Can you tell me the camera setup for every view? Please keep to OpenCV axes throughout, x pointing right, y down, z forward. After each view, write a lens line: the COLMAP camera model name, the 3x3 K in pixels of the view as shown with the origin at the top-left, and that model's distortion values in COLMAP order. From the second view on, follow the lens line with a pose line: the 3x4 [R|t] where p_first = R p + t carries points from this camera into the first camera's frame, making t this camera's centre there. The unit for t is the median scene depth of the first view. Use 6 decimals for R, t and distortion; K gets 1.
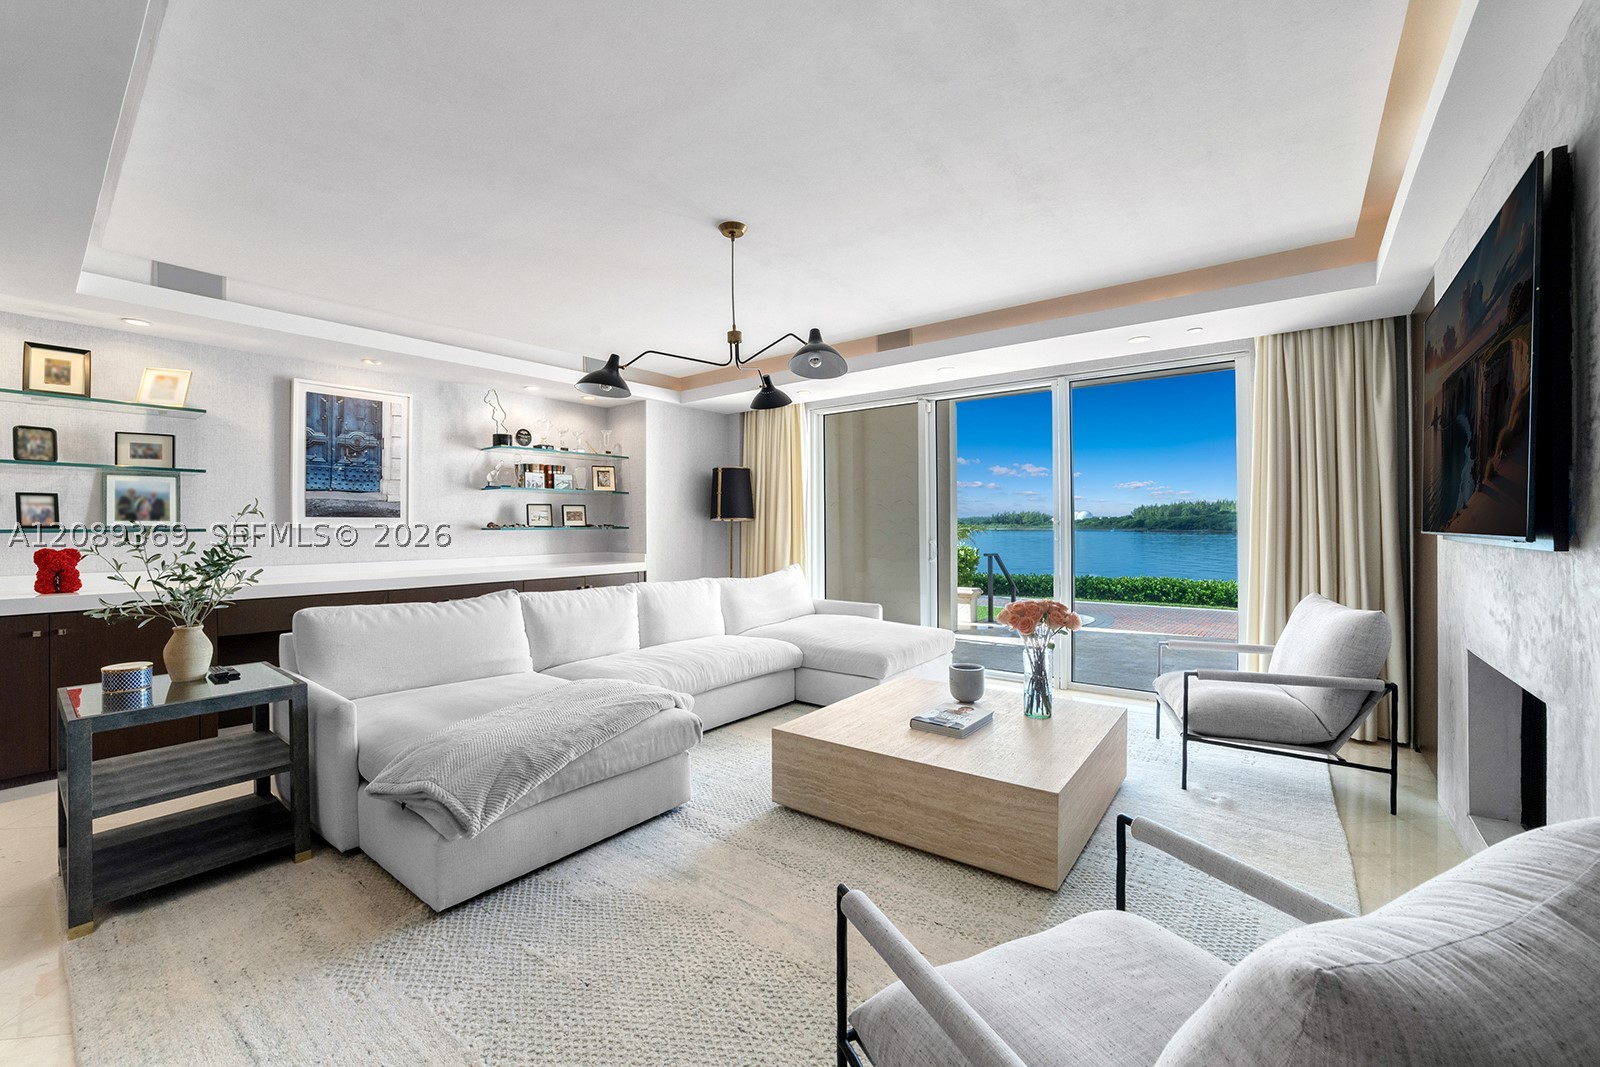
lens RADIAL K [[656.1, 0, 789.3], [0, 656.1, 523.5], [0, 0, 1]] dist [-0.027581, 0.001908]
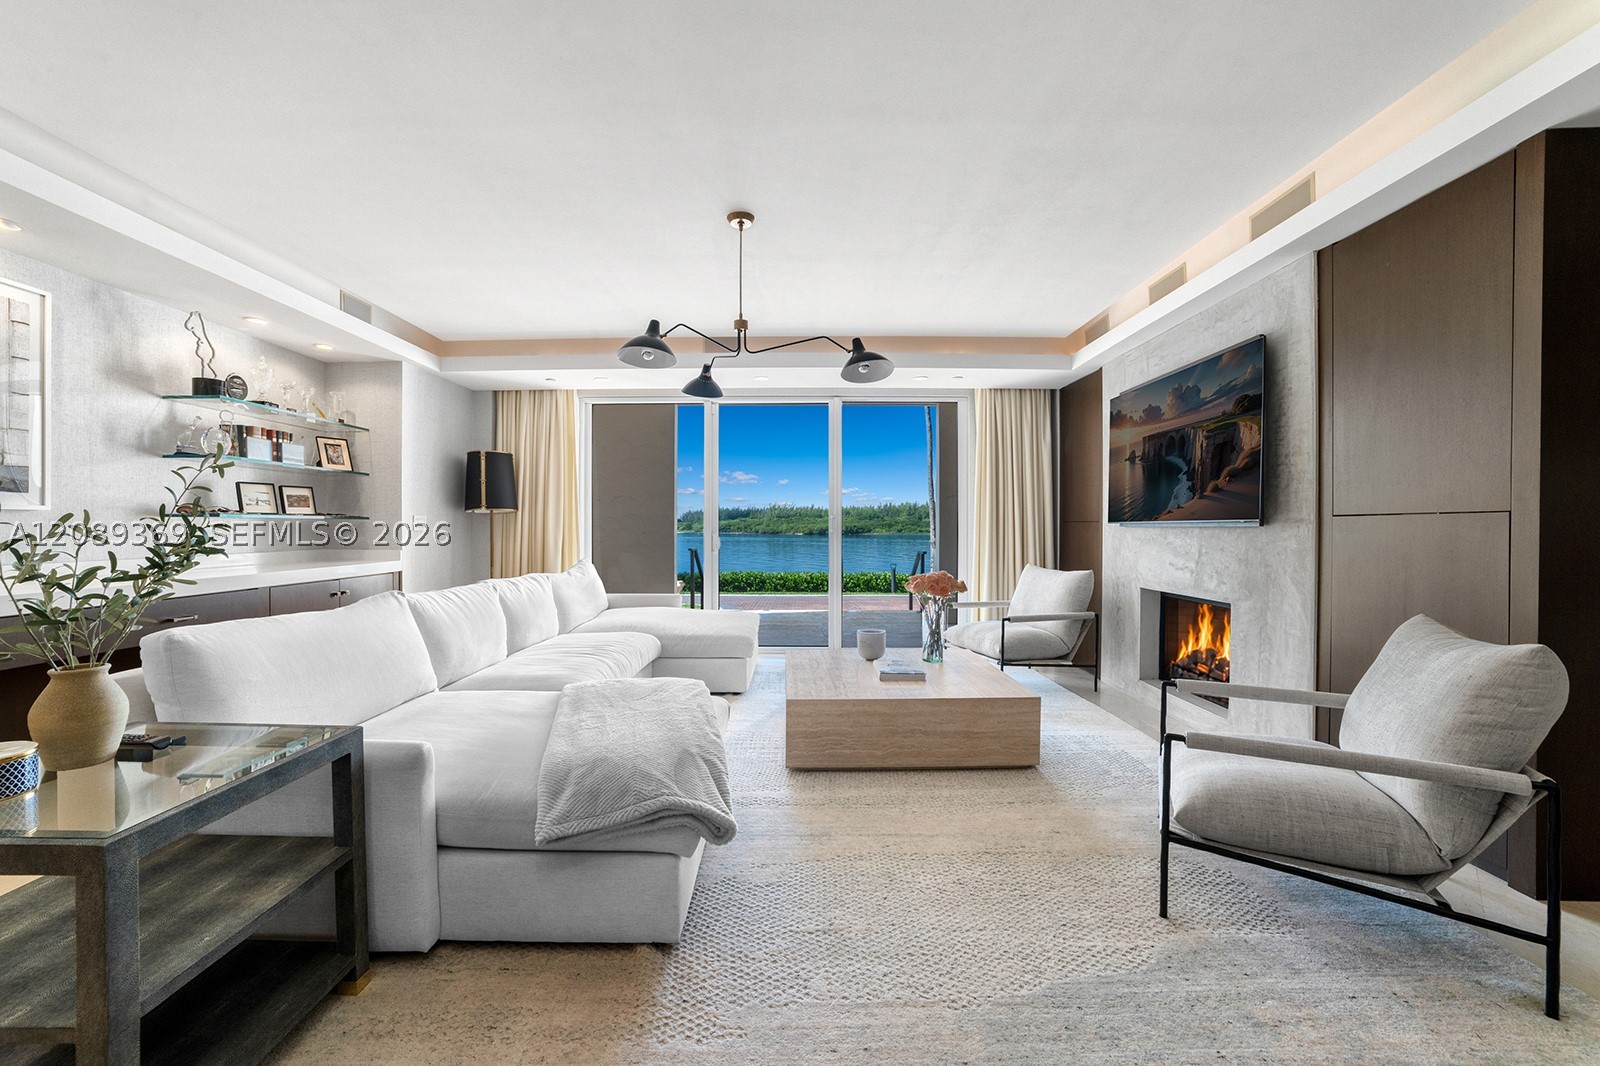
lens RADIAL K [[656.1, 0, 774.9], [0, 656.1, 534.1], [0, 0, 1]] dist [-0.027581, 0.001908]
pose [[0.785849, -0.000363, 0.618418, -0.385911], [-0.005438, 0.999957, 0.007497, 0.018630], [-0.618394, -0.009254, 0.785813, 0.094144]]
